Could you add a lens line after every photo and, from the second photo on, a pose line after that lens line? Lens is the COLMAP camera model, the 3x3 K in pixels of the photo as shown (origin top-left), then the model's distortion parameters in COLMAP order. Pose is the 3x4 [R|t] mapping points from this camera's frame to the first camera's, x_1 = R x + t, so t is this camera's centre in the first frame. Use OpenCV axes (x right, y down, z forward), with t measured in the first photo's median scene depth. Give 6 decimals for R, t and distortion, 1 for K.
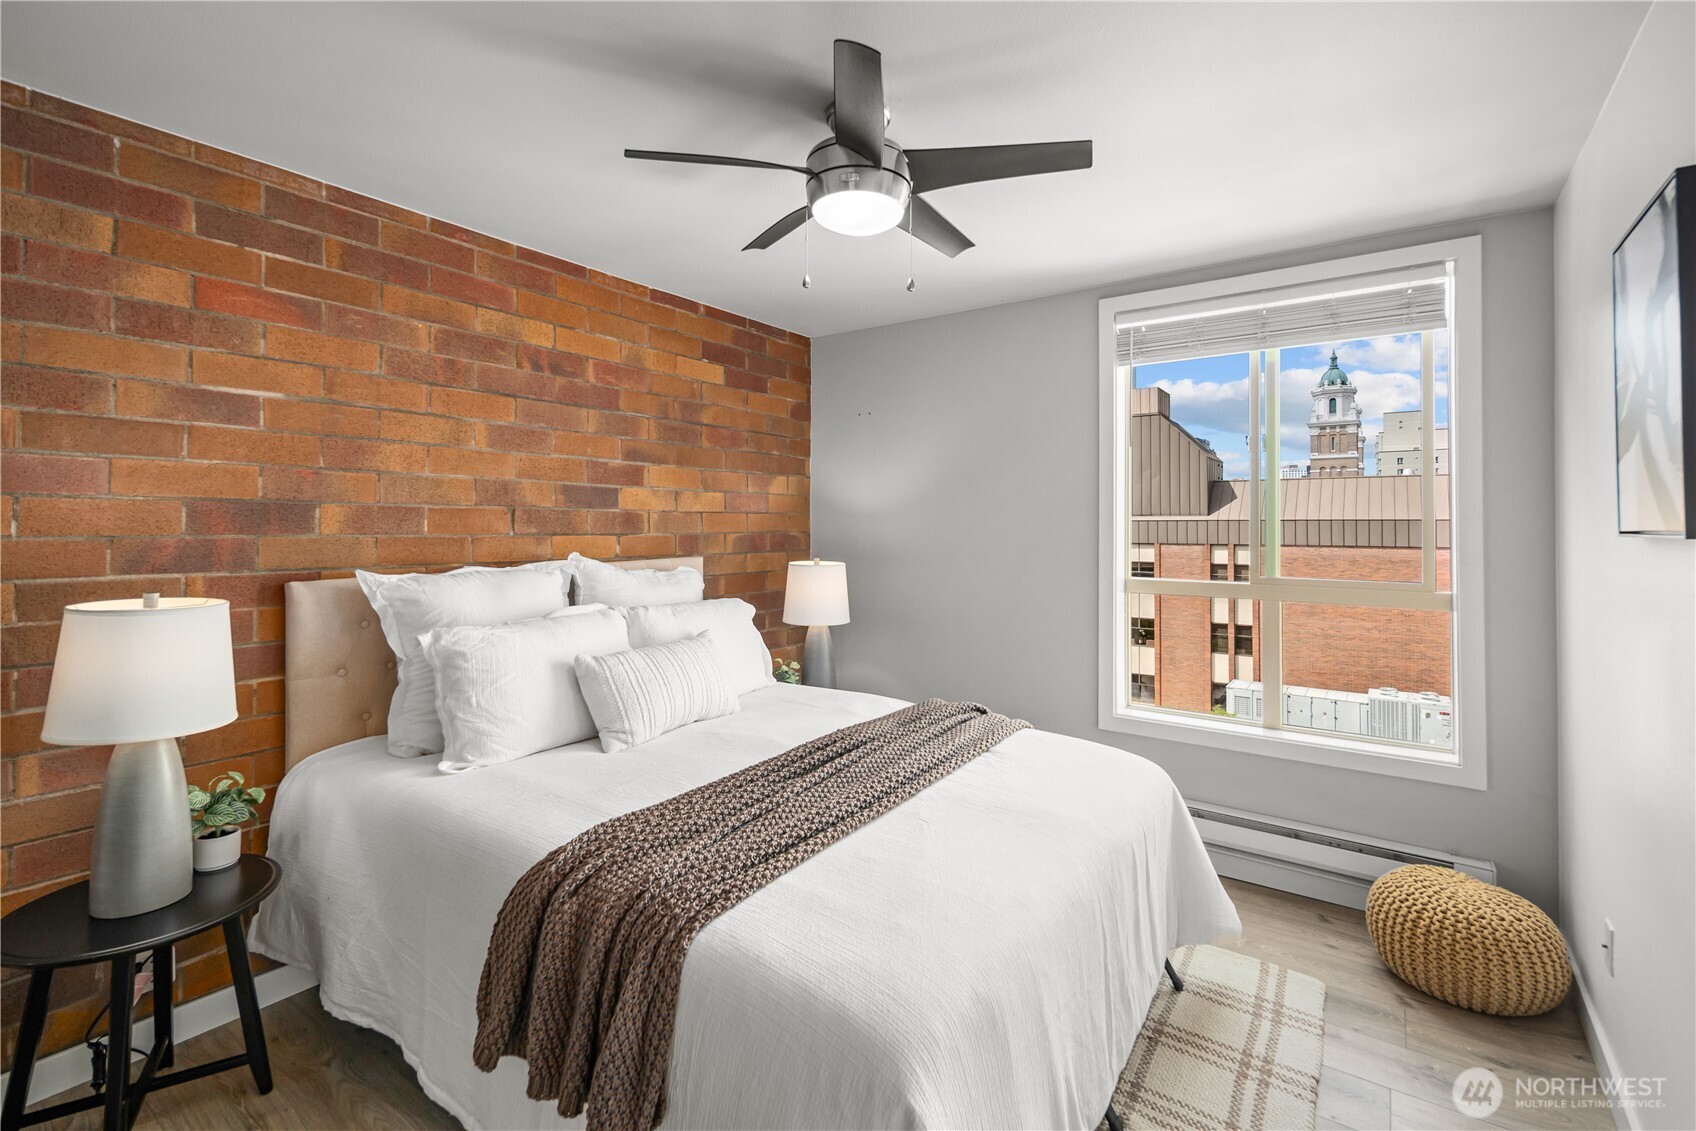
lens RADIAL K [[747.7, 0, 858.9], [0, 747.7, 559.1], [0, 0, 1]] dist [-0.000651, -0.000355]
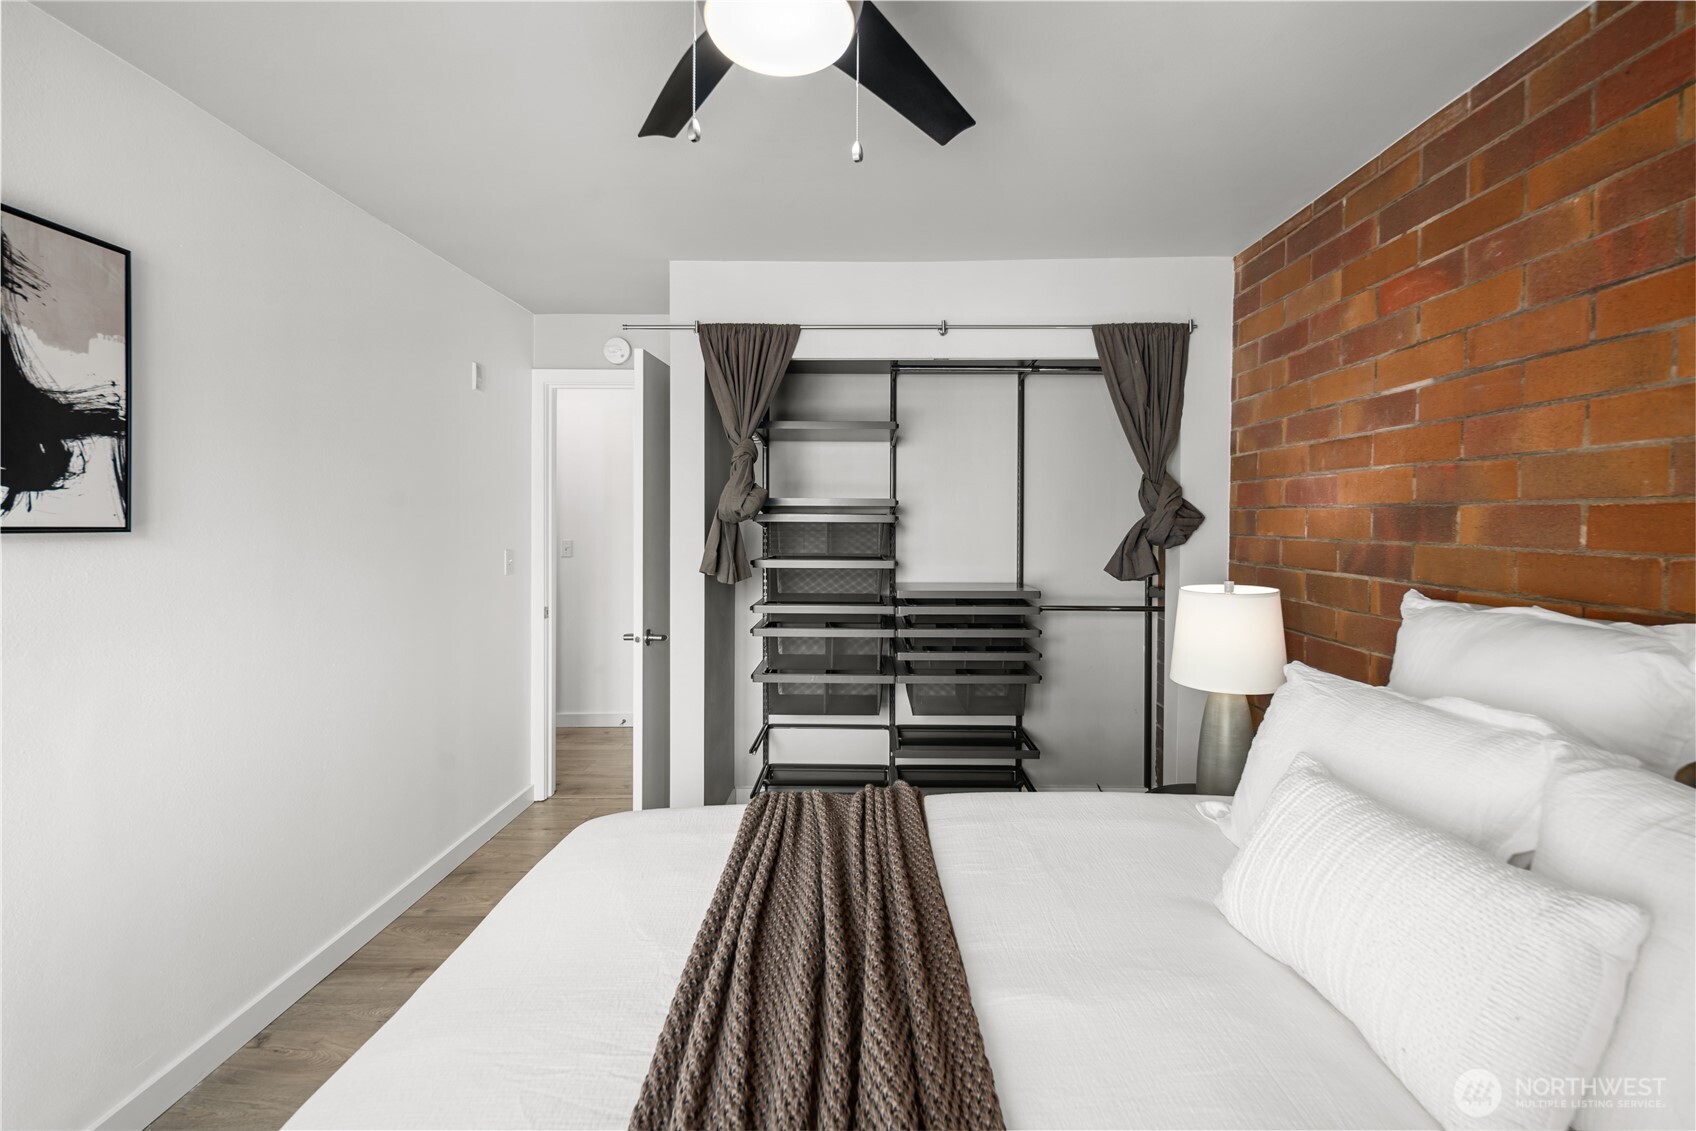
lens RADIAL K [[747.7, 0, 858.9], [0, 747.7, 559.1], [0, 0, 1]] dist [-0.000651, -0.000355]
pose [[-0.823437, 0.022166, -0.566975, 0.267446], [-0.034534, 0.995426, 0.089071, -0.070116], [0.566356, 0.092924, -0.818905, 1.381025]]
